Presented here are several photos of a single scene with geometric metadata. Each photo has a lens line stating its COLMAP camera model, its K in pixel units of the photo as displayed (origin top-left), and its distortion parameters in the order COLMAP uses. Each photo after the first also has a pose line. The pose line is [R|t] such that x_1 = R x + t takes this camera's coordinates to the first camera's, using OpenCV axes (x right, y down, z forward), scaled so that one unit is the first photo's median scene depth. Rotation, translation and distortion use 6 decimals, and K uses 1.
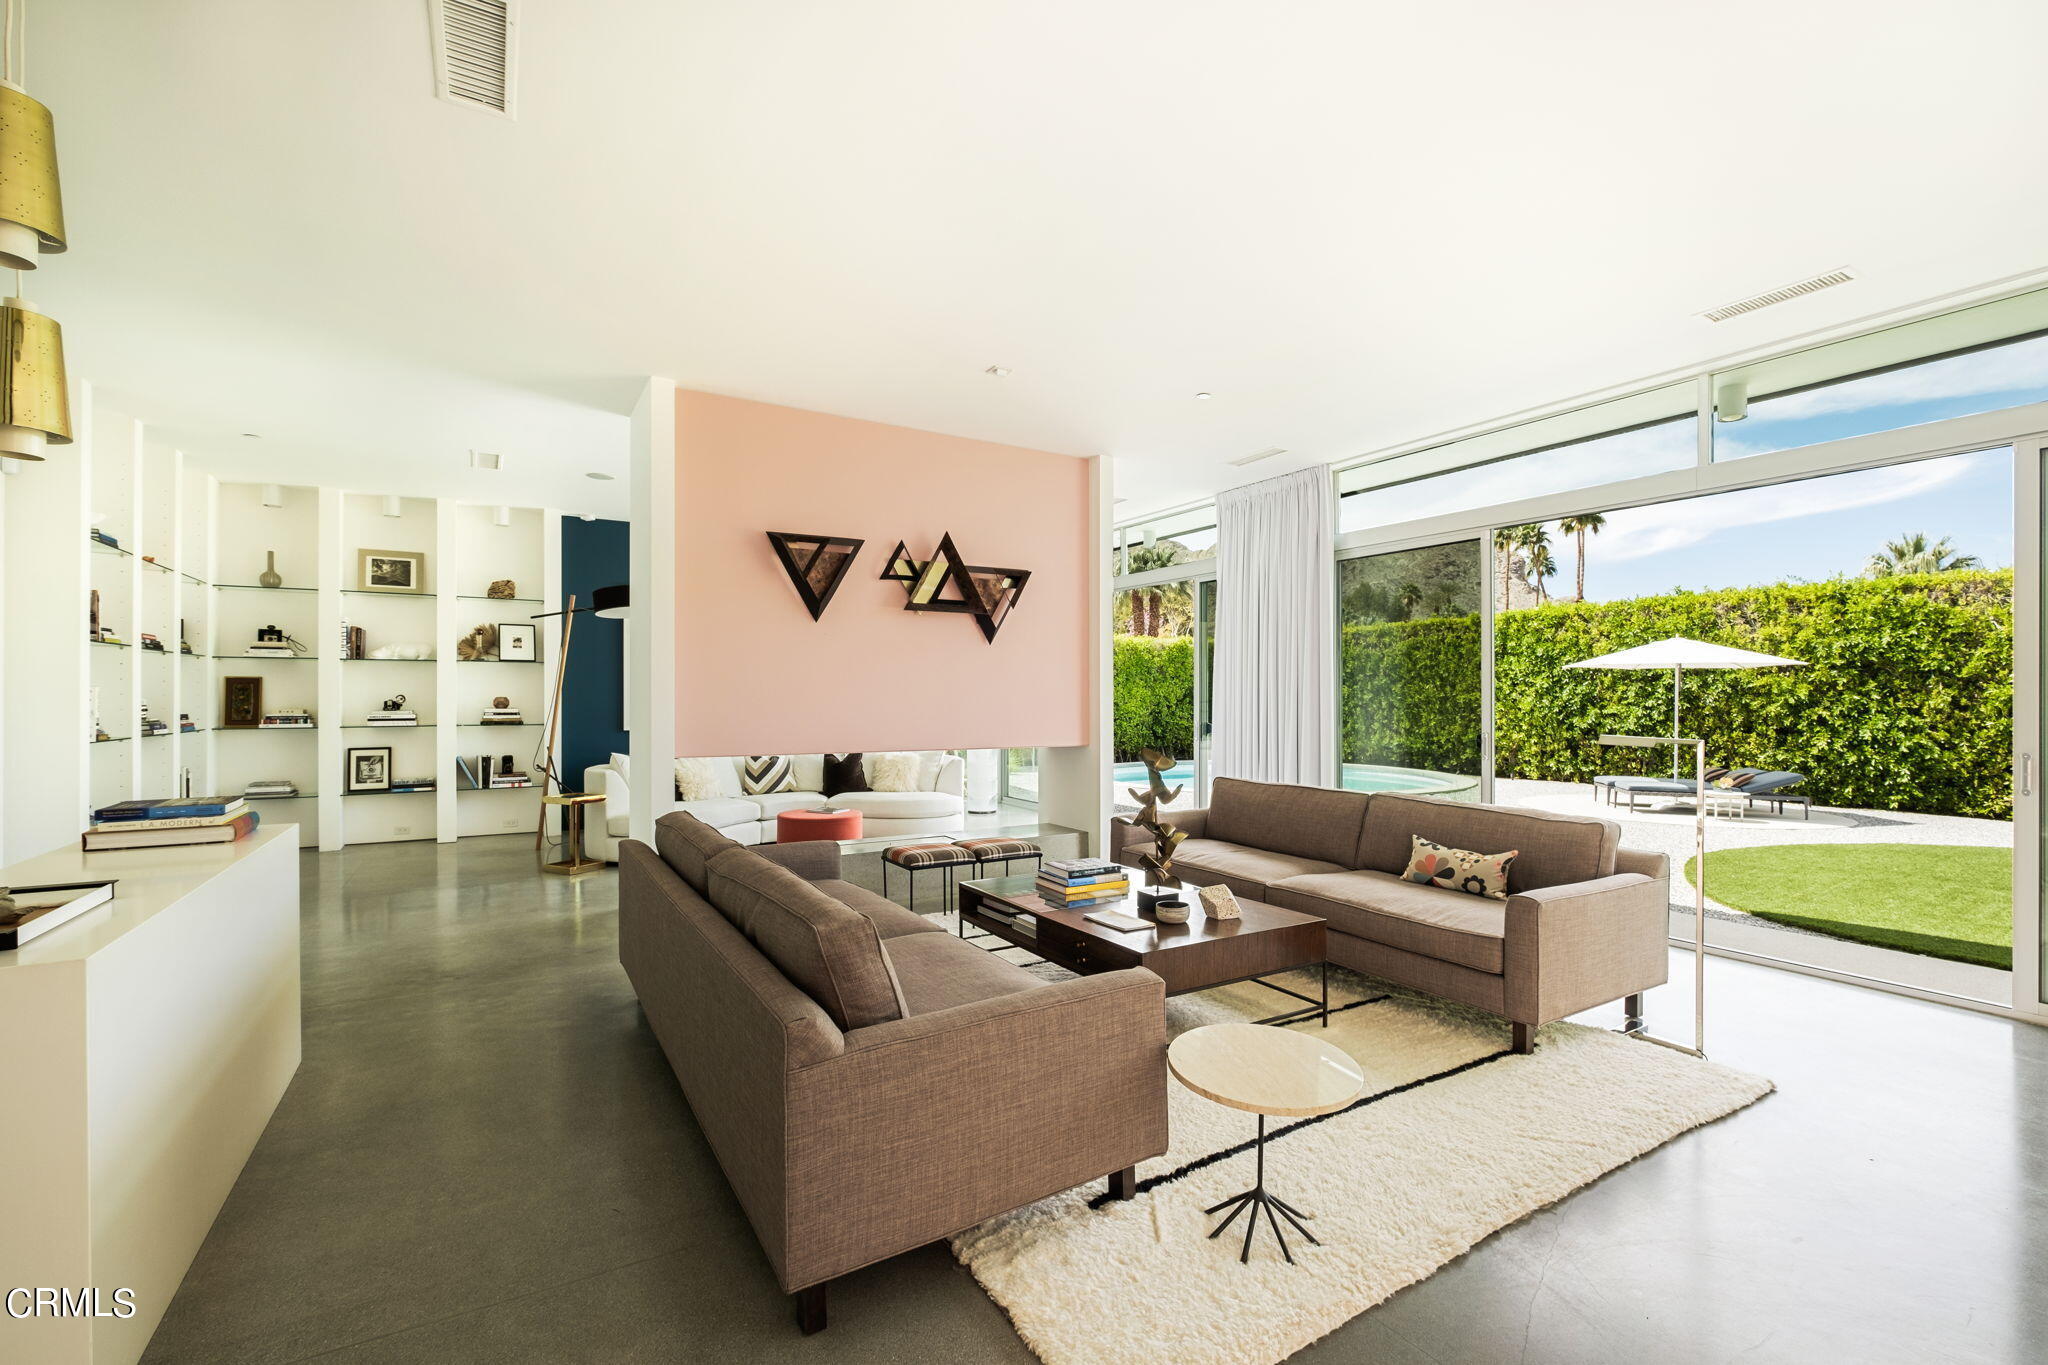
lens RADIAL K [[903.8, 0, 1024.0], [0, 903.8, 682.5], [0, 0, 1]] dist [-0.000387, -0.000315]
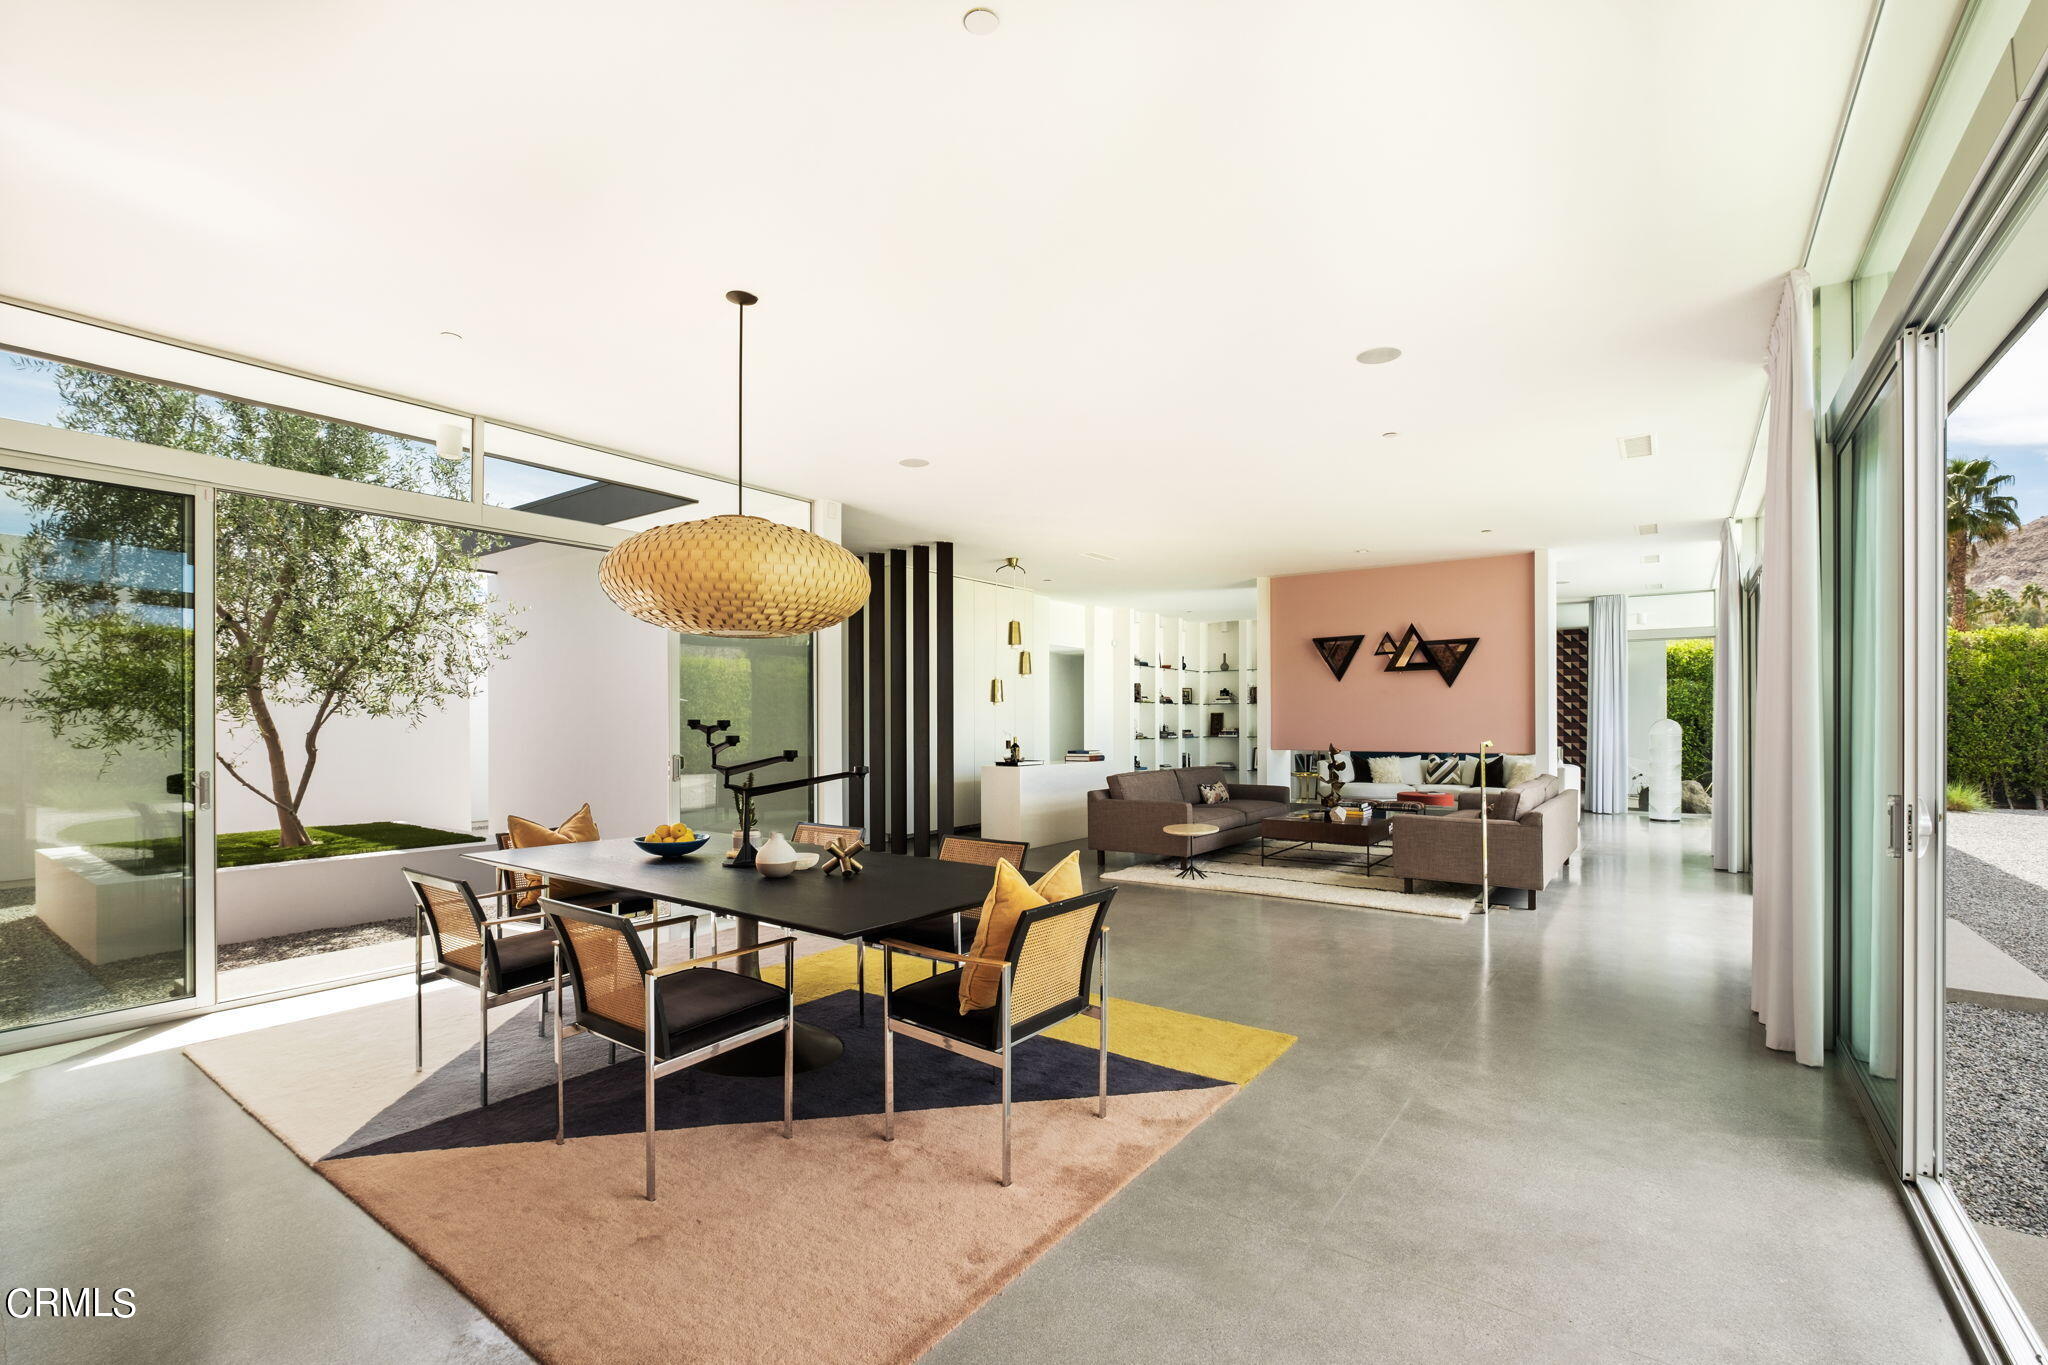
lens RADIAL K [[903.8, 0, 1024.0], [0, 903.8, 682.5], [0, 0, 1]] dist [-0.000387, -0.000315]
pose [[0.405355, -0.044715, -0.913065, 1.135891], [0.016943, 0.998999, -0.041402, 0.003368], [0.914002, 0.001313, 0.405707, -0.360171]]
